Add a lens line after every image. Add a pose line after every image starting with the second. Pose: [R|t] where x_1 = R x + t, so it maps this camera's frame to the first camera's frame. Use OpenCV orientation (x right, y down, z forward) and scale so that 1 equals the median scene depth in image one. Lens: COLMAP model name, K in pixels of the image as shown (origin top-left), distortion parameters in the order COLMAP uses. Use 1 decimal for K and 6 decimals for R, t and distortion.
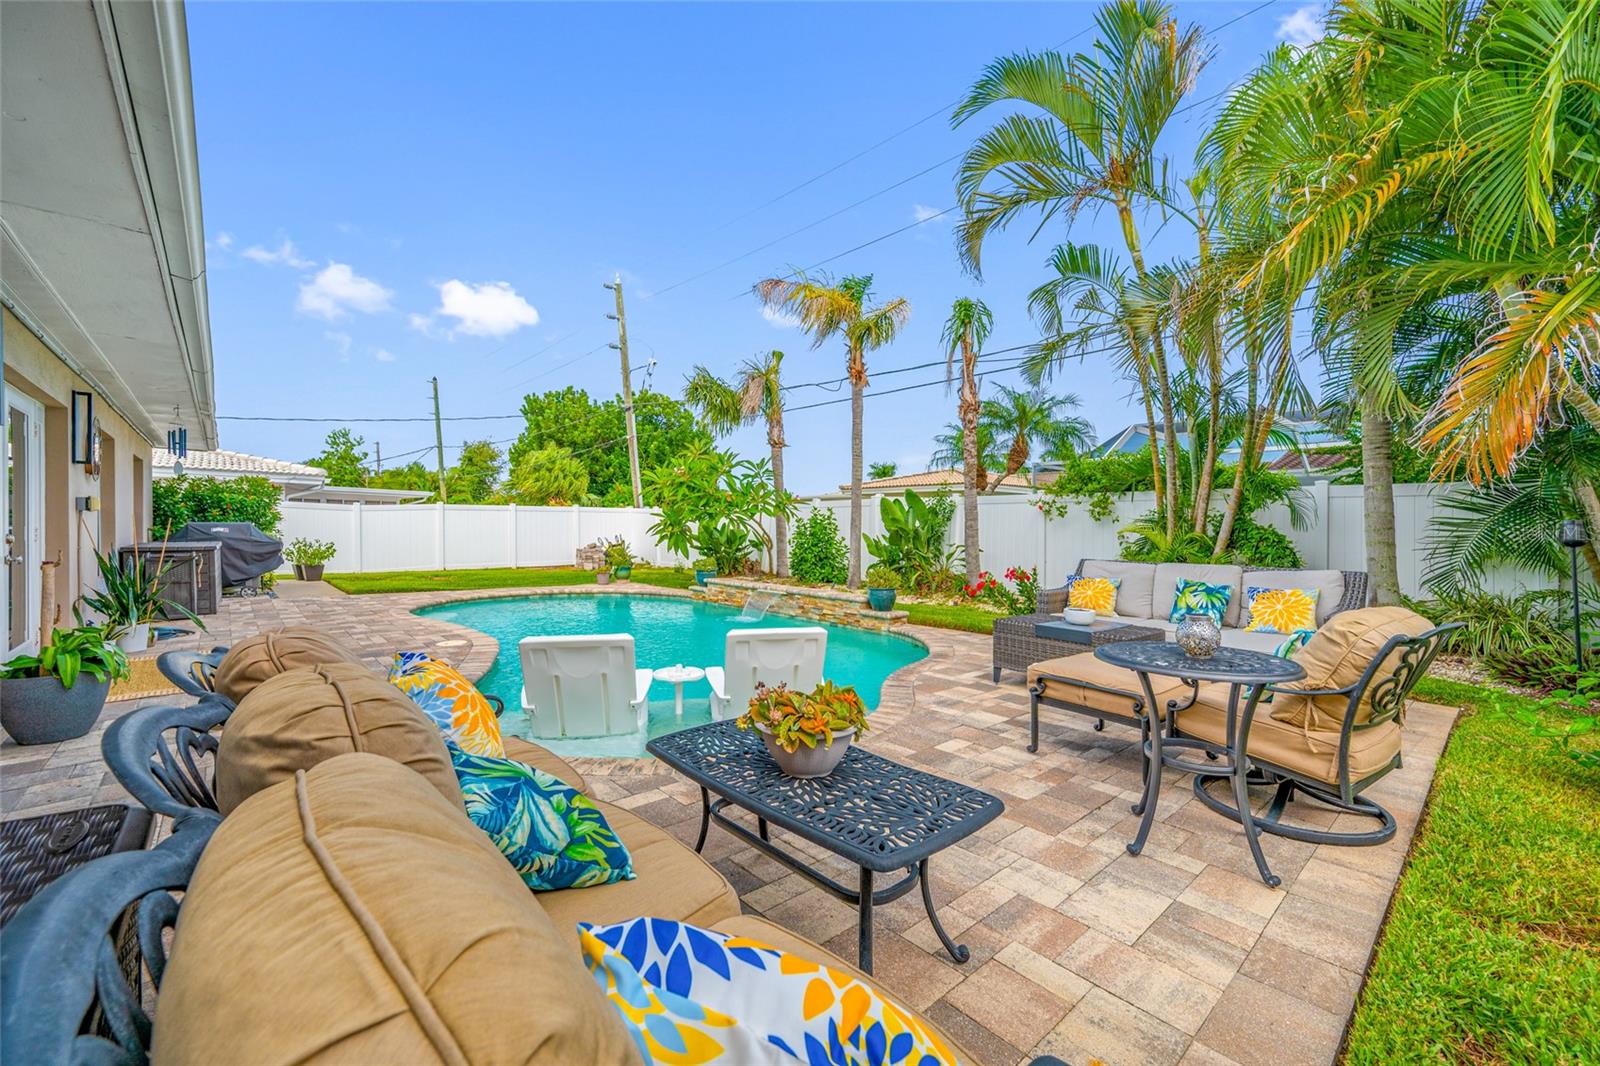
lens RADIAL K [[636.8, 0, 803.4], [0, 636.8, 540.6], [0, 0, 1]] dist [-0.001700, 0.000508]
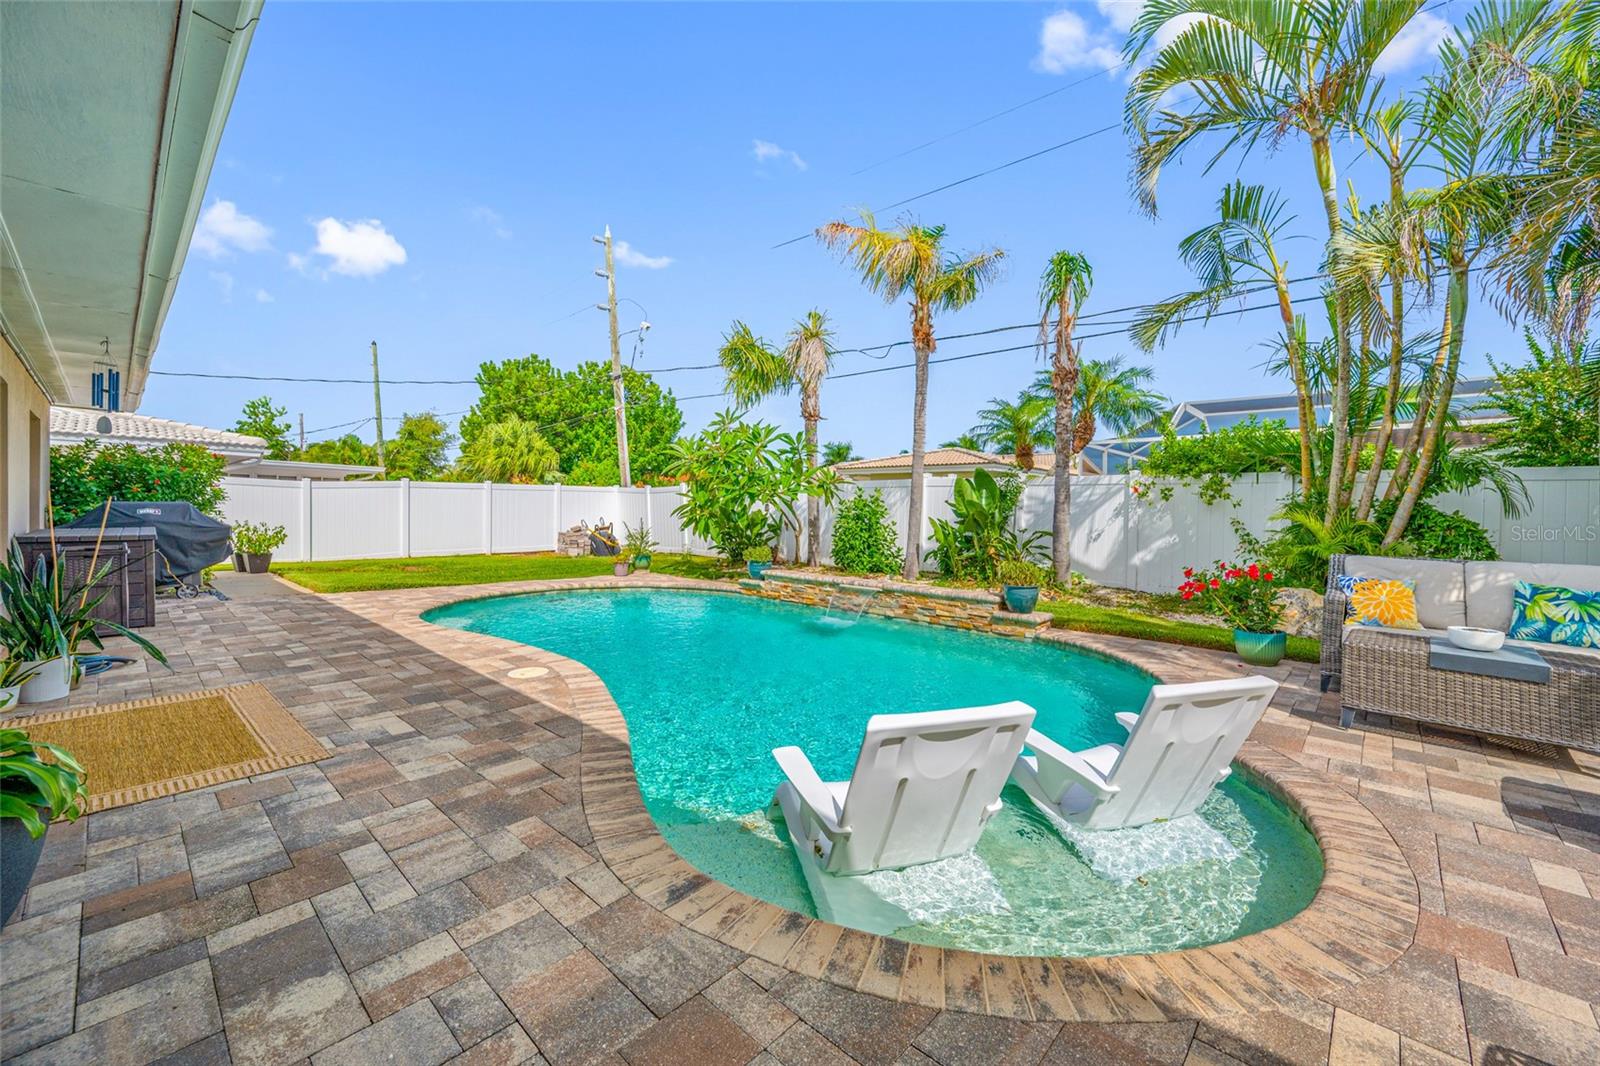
lens RADIAL K [[636.8, 0, 797.8], [0, 636.8, 519.8], [0, 0, 1]] dist [-0.001700, 0.000508]
pose [[0.996330, 0.002764, 0.085549, -0.164169], [-0.002580, 0.999994, -0.002263, -0.005829], [-0.085555, 0.002034, 0.996331, 0.135098]]
